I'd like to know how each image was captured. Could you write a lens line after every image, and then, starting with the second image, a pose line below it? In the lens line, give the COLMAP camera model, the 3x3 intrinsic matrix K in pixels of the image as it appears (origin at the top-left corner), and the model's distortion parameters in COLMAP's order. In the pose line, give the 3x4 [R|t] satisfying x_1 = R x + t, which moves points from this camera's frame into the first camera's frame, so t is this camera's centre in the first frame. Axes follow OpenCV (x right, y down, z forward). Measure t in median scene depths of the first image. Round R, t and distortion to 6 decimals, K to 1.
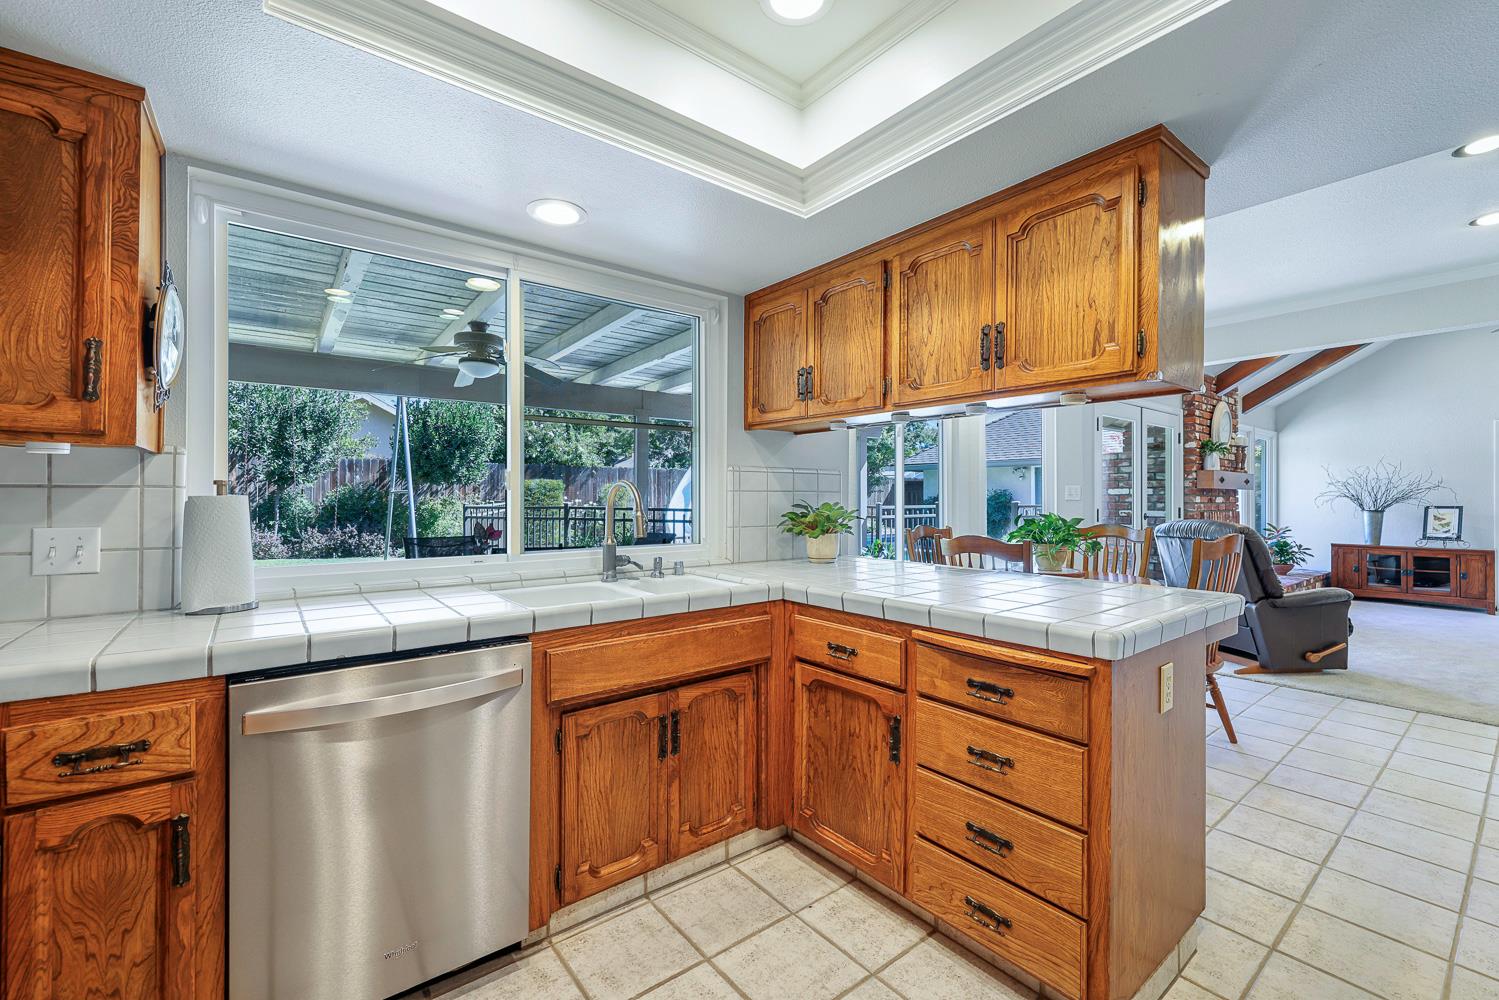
lens RADIAL K [[638.6, 0, 741.1], [0, 638.6, 491.6], [0, 0, 1]] dist [0.003758, 0.000776]
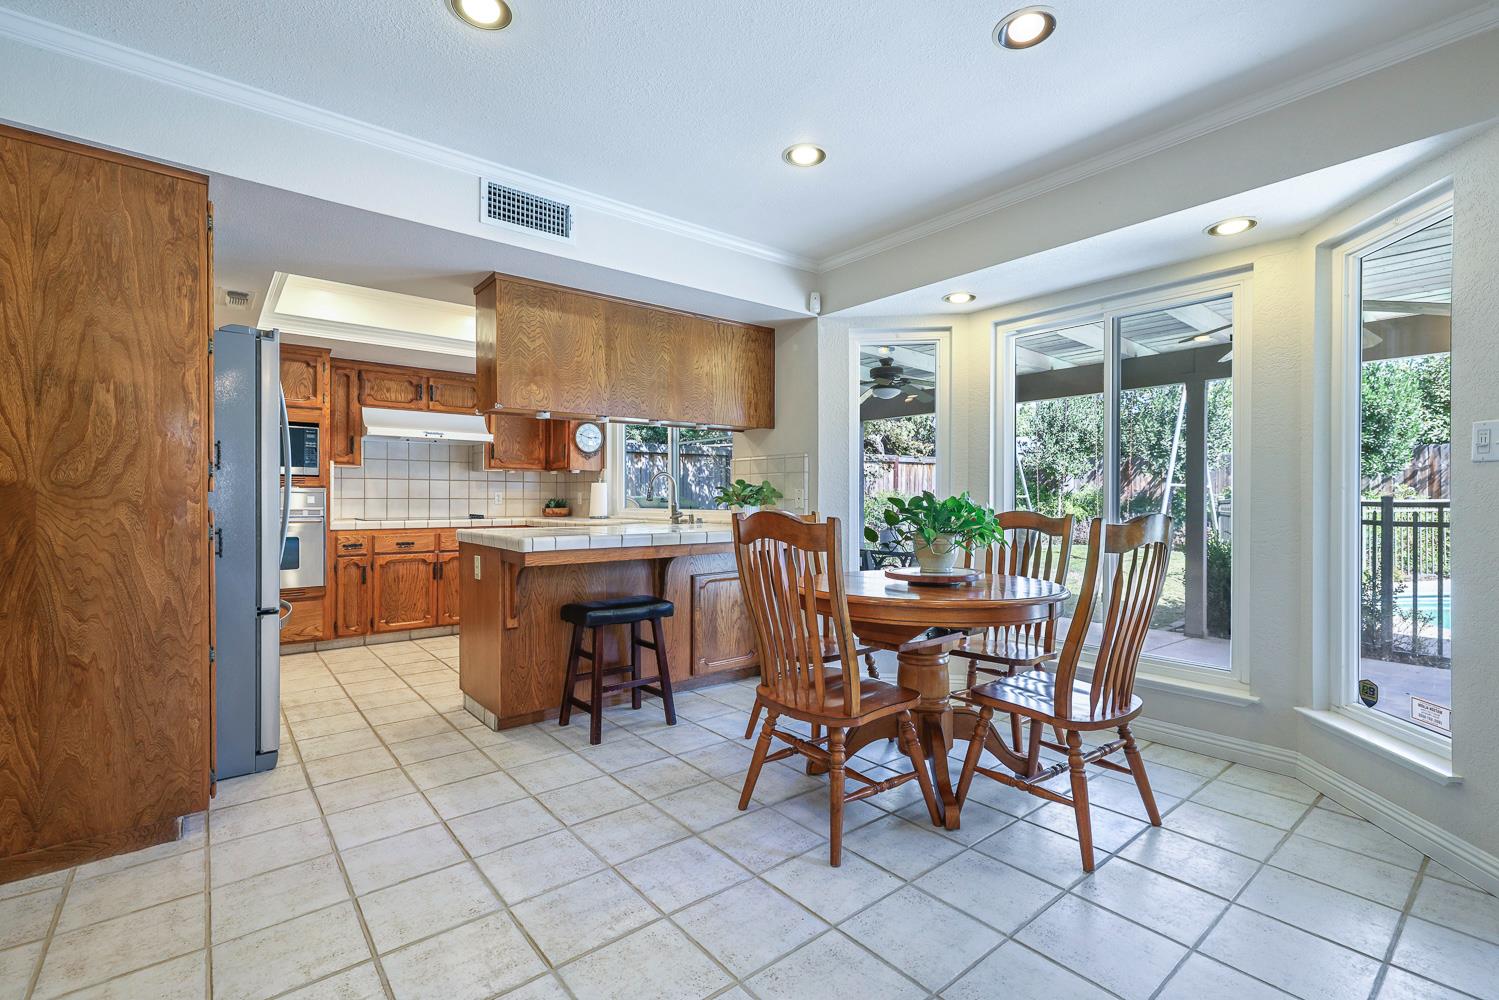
lens RADIAL K [[670.4, 0, 751.5], [0, 670.4, 502.2], [0, 0, 1]] dist [-0.000210, 0.000059]
pose [[0.031747, 0.001187, -0.999495, 2.591671], [0.006348, 0.999979, 0.001389, 0.101237], [0.999476, -0.006389, 0.031738, 1.668024]]
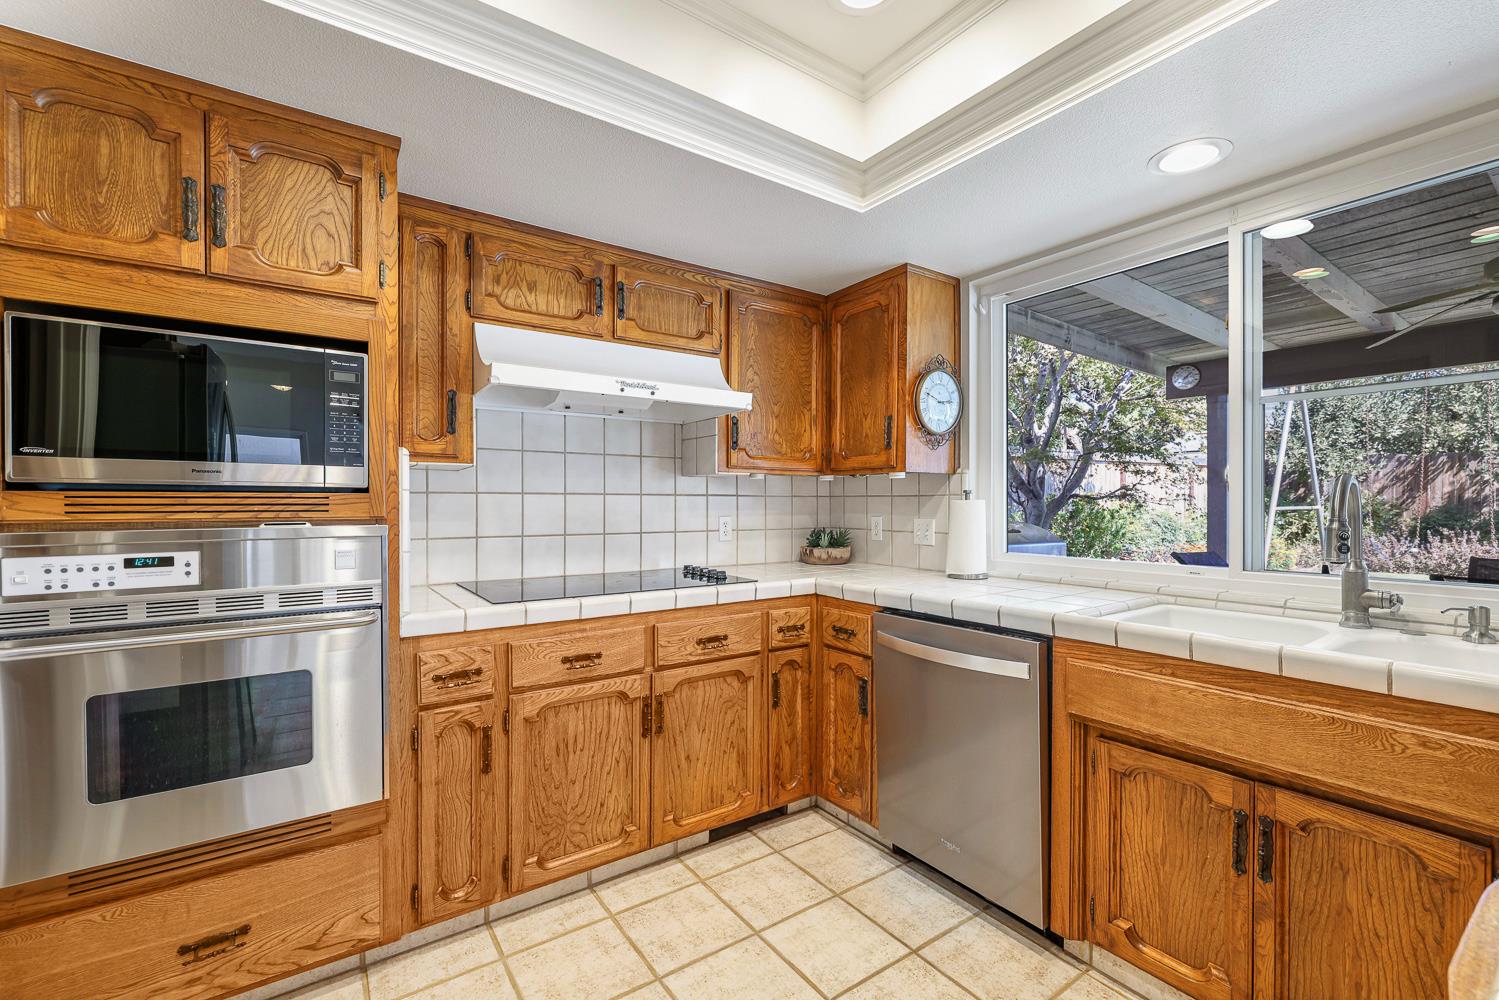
lens RADIAL K [[638.6, 0, 748.0], [0, 638.6, 509.4], [0, 0, 1]] dist [0.003758, 0.000776]
pose [[-0.046937, 0.008986, -0.998857, 0.734821], [0.006699, 0.999940, 0.008681, 0.011415], [0.998875, -0.006284, -0.046994, 0.603068]]
